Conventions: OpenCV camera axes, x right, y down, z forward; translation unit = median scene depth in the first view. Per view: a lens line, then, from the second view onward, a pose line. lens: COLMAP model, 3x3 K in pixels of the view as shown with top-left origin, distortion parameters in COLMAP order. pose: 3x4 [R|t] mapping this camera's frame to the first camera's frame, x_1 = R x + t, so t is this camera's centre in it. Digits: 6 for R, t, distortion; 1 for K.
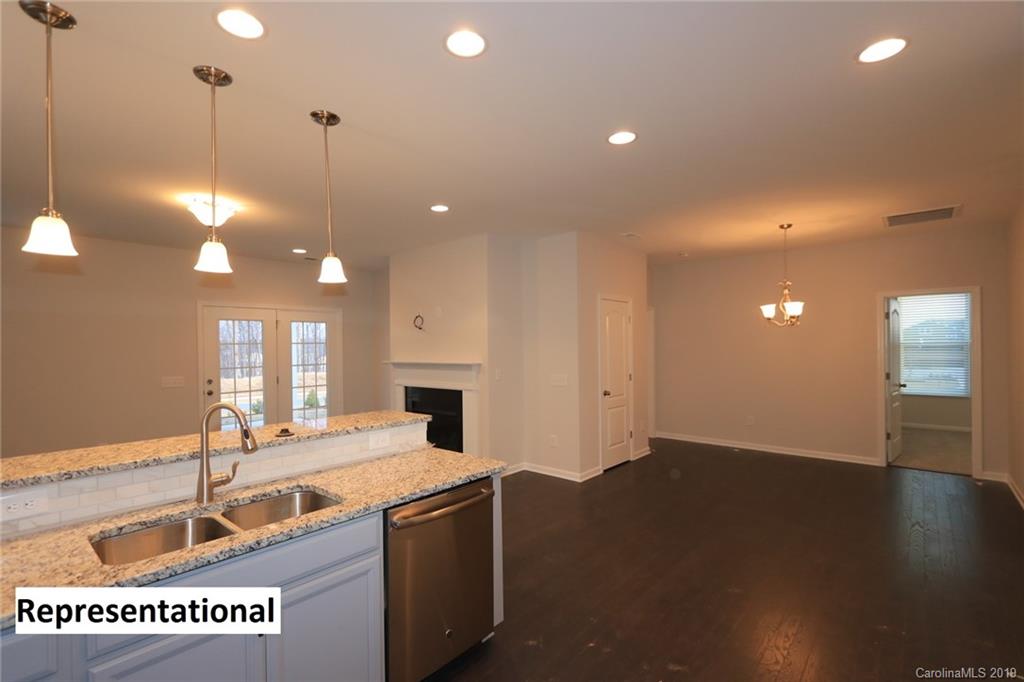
lens RADIAL K [[449.6, 0, 508.2], [0, 449.6, 354.9], [0, 0, 1]] dist [-0.039266, 0.000761]
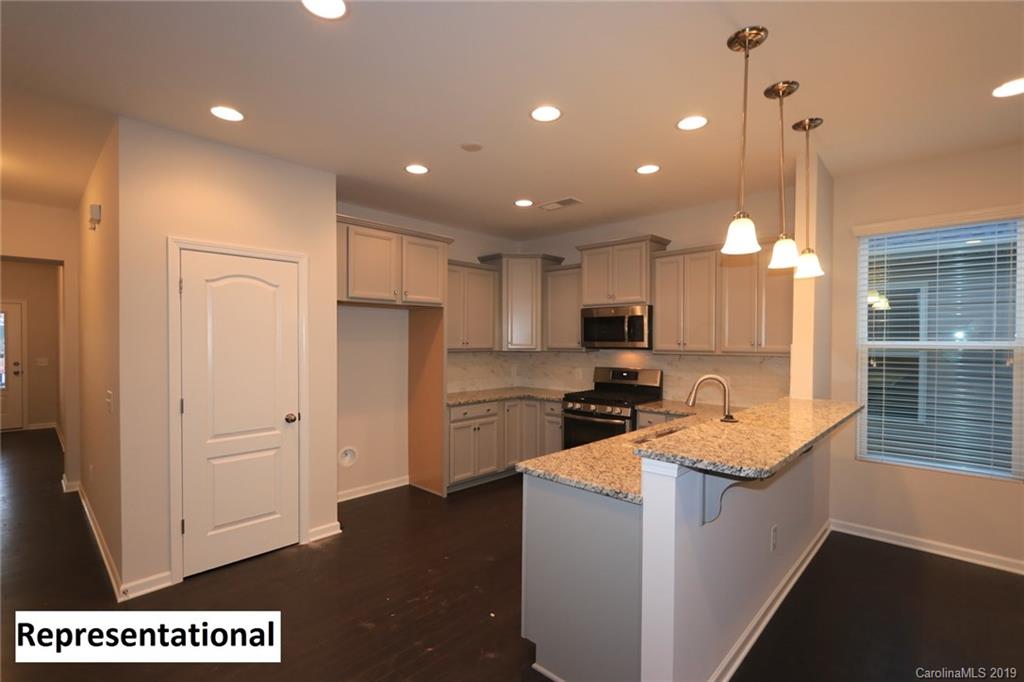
lens RADIAL K [[449.6, 0, 508.2], [0, 449.6, 354.9], [0, 0, 1]] dist [-0.039266, 0.000761]
pose [[-0.998944, 0.007712, 0.045299, -0.011818], [0.009781, 0.998911, 0.045629, -0.009707], [-0.044898, 0.046024, -0.997931, 0.765508]]
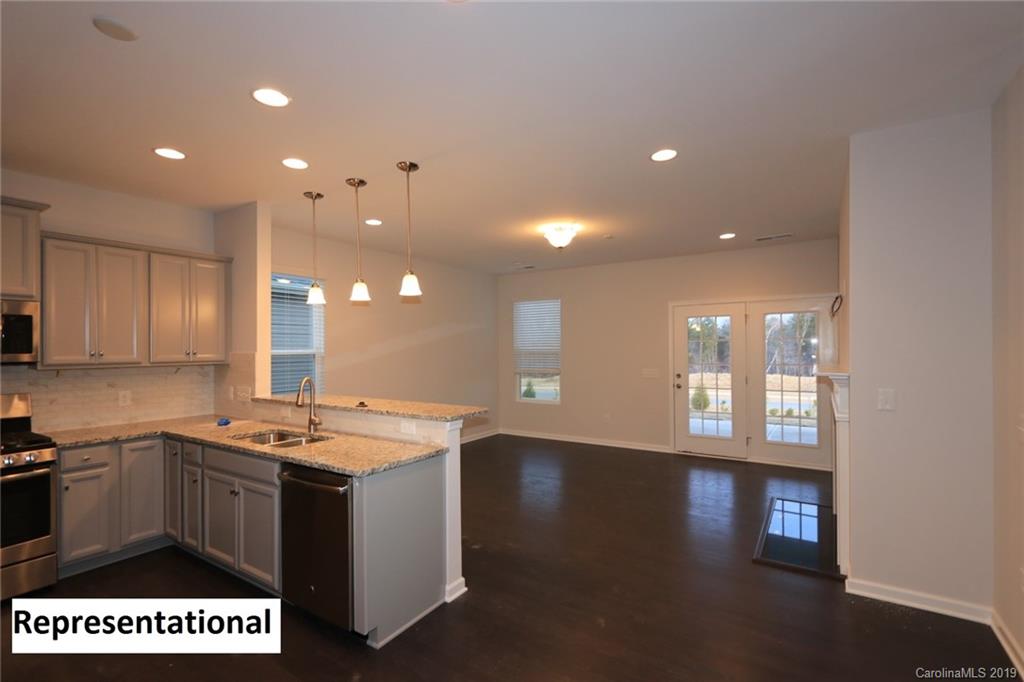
lens RADIAL K [[449.6, 0, 508.2], [0, 449.6, 354.9], [0, 0, 1]] dist [-0.039266, 0.000761]
pose [[0.141572, 0.024323, -0.989629, 0.386637], [-0.012225, 0.999665, 0.022821, -0.011277], [0.989852, 0.008867, 0.141822, 0.472296]]
